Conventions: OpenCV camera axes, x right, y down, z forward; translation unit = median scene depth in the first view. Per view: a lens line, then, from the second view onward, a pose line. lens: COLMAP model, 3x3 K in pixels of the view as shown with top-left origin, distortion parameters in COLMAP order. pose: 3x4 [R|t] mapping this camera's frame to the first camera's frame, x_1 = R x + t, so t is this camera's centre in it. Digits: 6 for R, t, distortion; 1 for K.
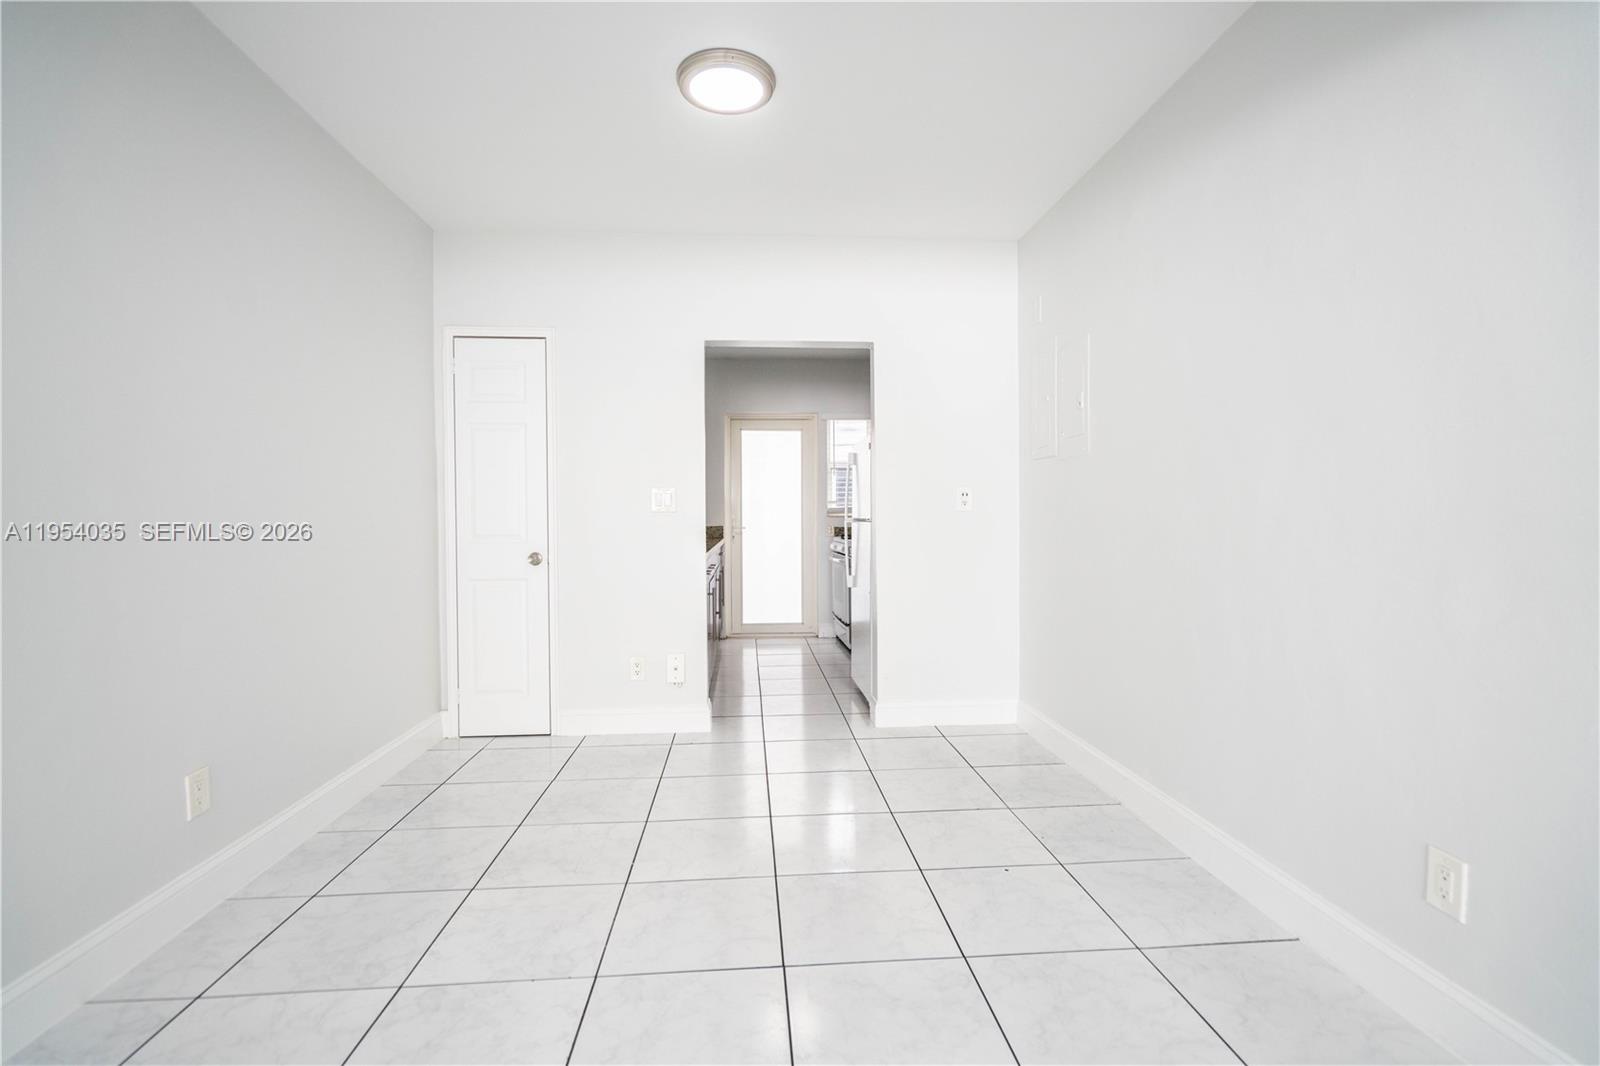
lens RADIAL K [[736.3, 0, 796.0], [0, 736.3, 533.9], [0, 0, 1]] dist [0.001682, 0.000299]
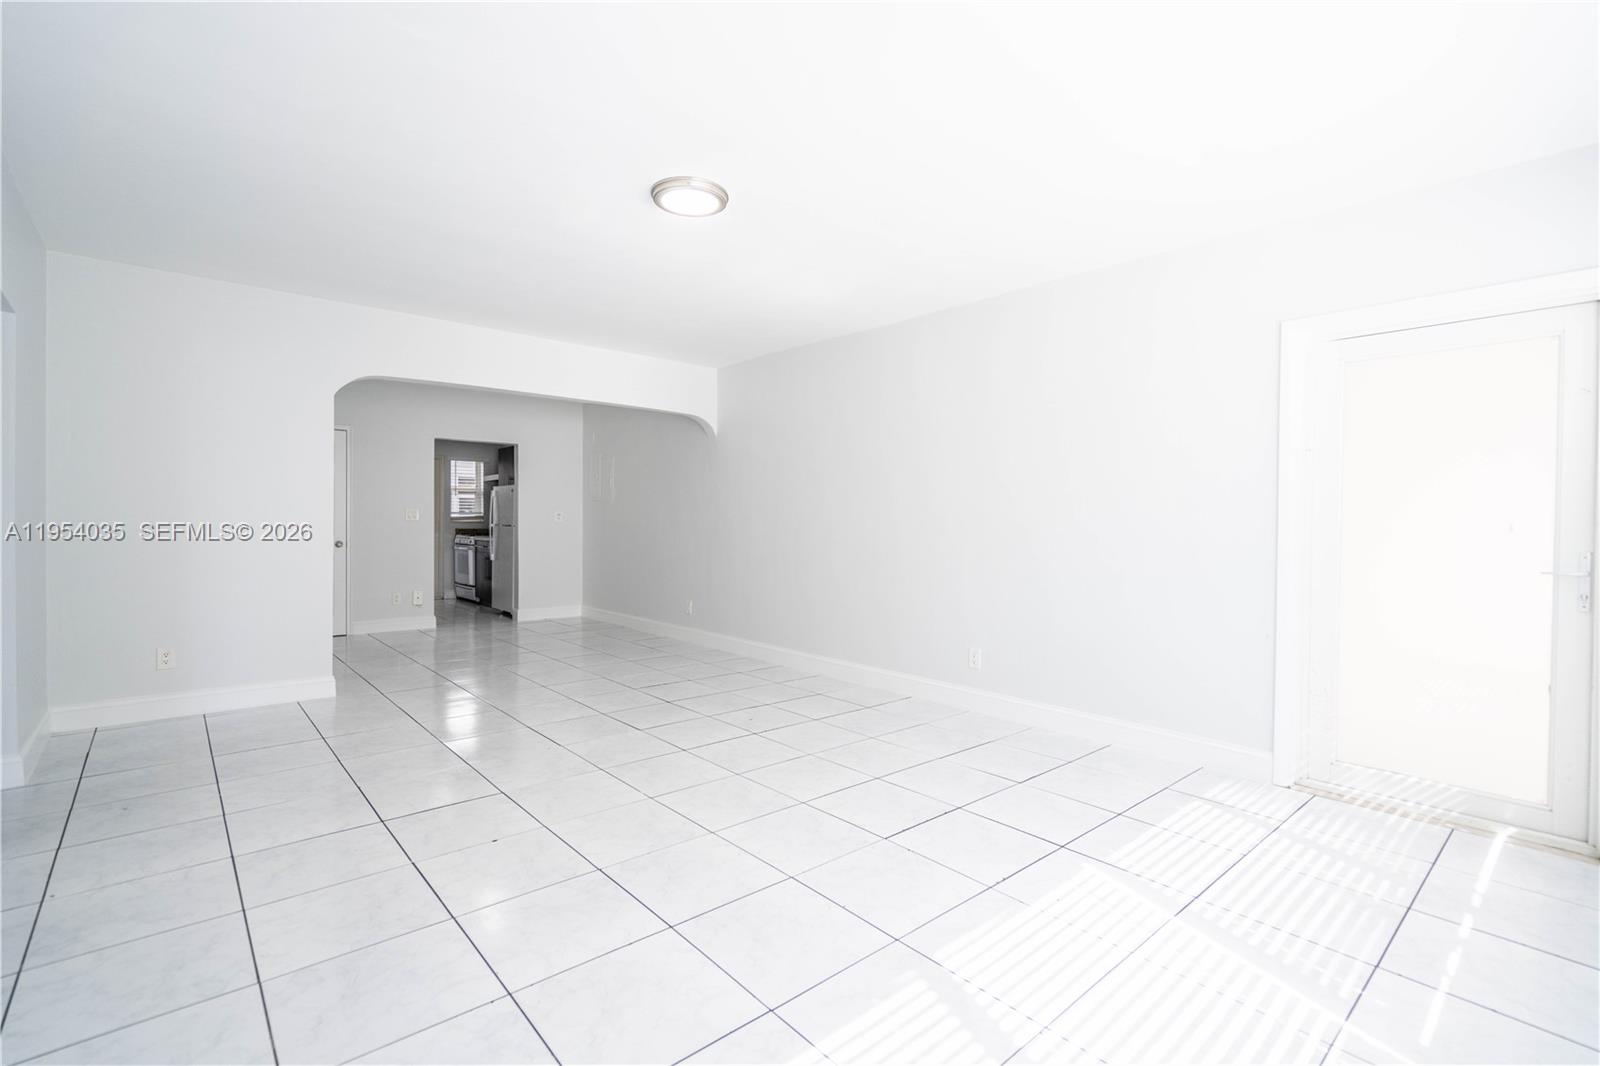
lens RADIAL K [[736.3, 0, 816.6], [0, 736.3, 537.4], [0, 0, 1]] dist [0.001682, 0.000299]
pose [[0.785567, 0.003229, 0.618768, -0.325055], [-0.003849, 0.999993, -0.000331, 0.007218], [-0.618765, -0.002121, 0.785574, -0.745619]]
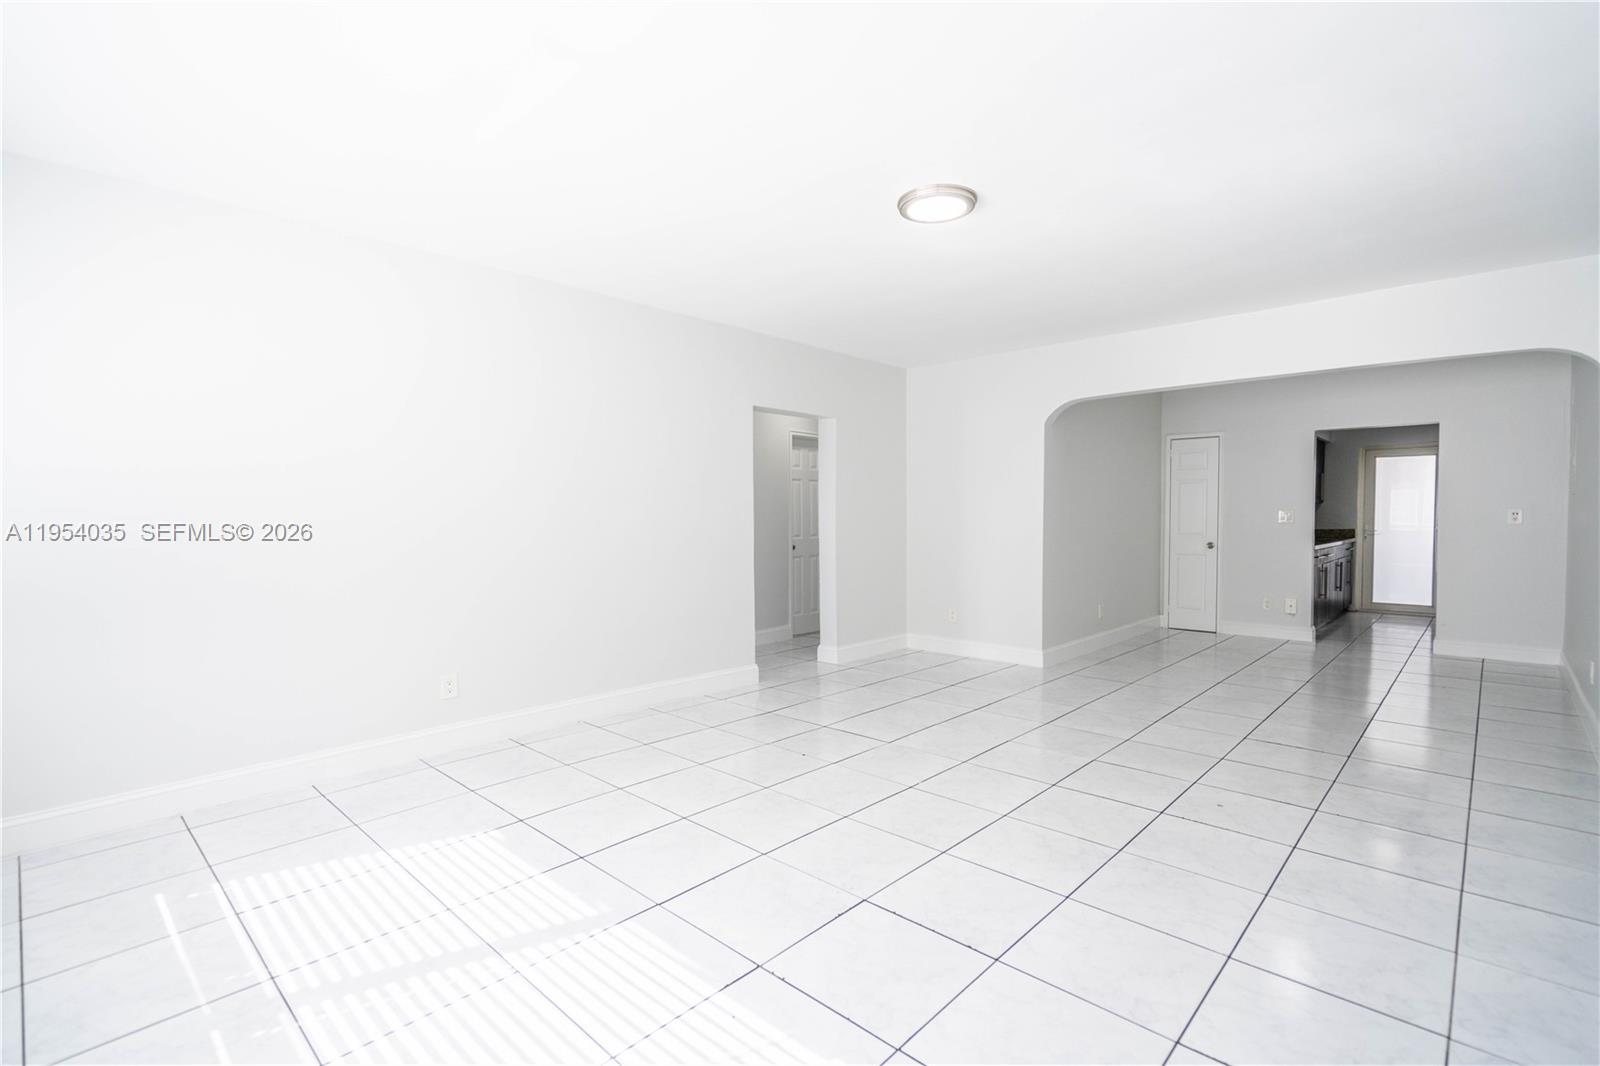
lens RADIAL K [[736.3, 0, 777.4], [0, 736.3, 535.4], [0, 0, 1]] dist [0.001682, 0.000299]
pose [[0.663224, 0.024423, -0.748022, 0.213662], [-0.016876, 0.999701, 0.017678, -0.004915], [0.748230, 0.000900, 0.663439, -0.710076]]
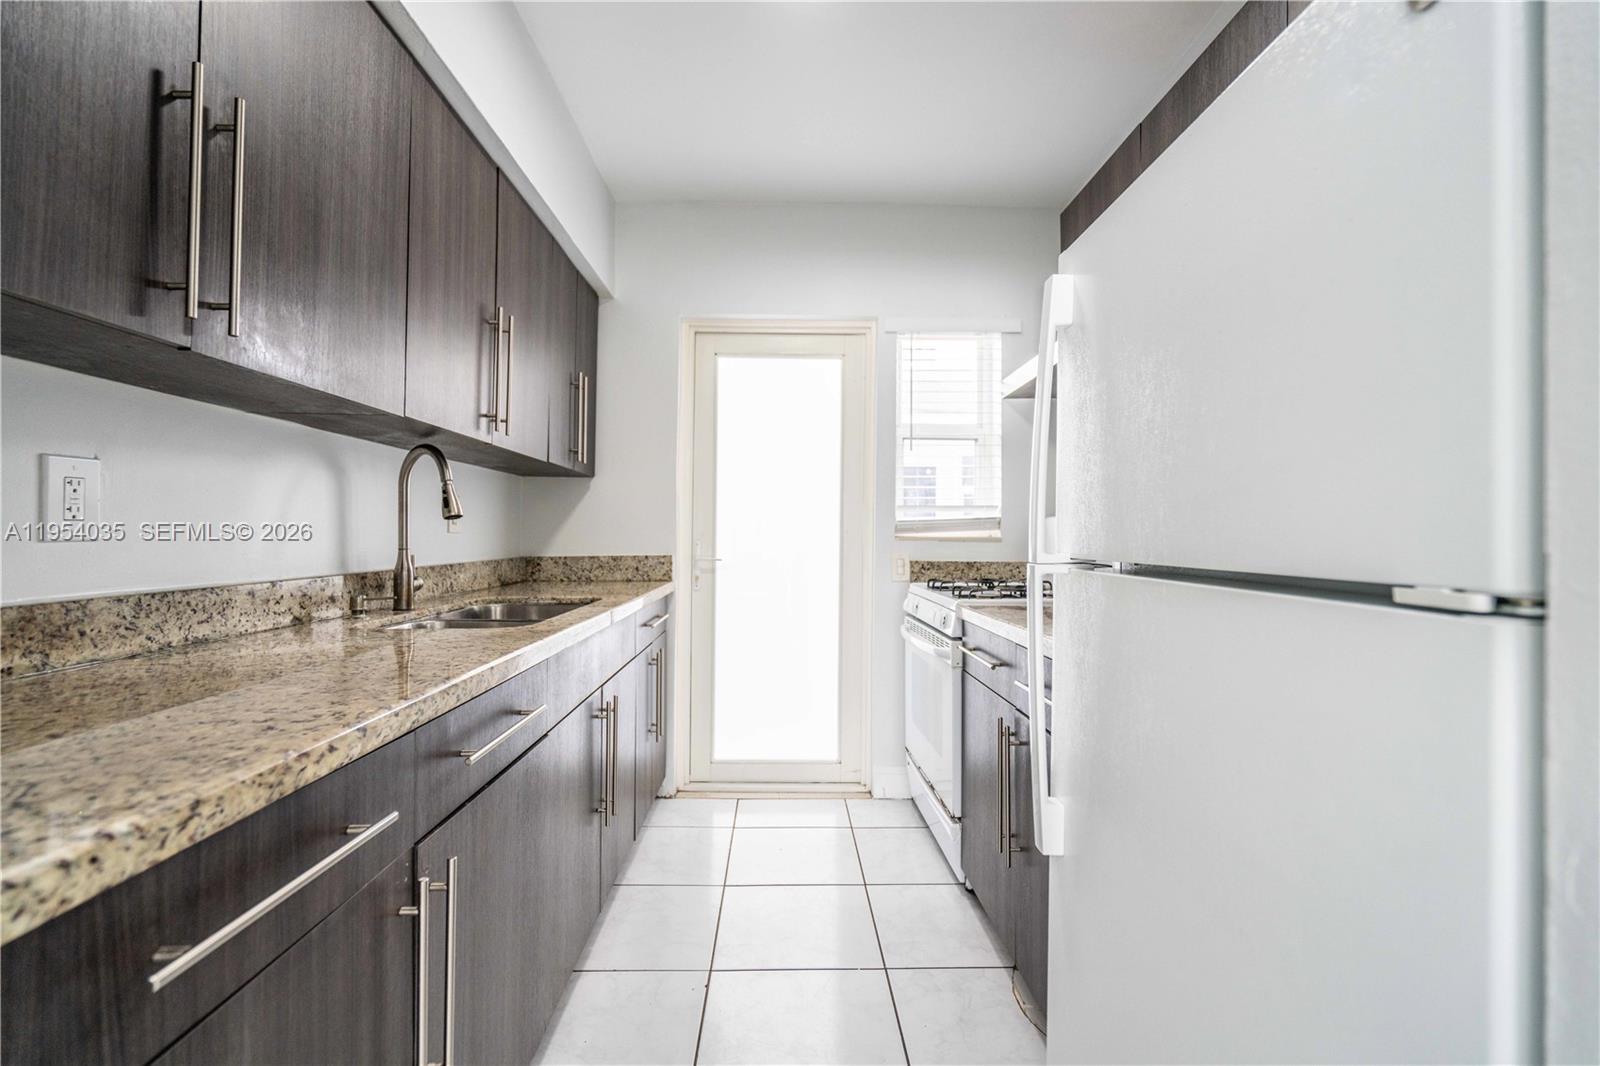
lens RADIAL K [[736.3, 0, 790.9], [0, 736.3, 530.1], [0, 0, 1]] dist [0.001682, 0.000299]
pose [[0.998837, 0.013989, -0.046132, -0.002570], [-0.015516, 0.999337, -0.032928, -0.012616], [0.045641, 0.033606, 0.998392, 0.535436]]
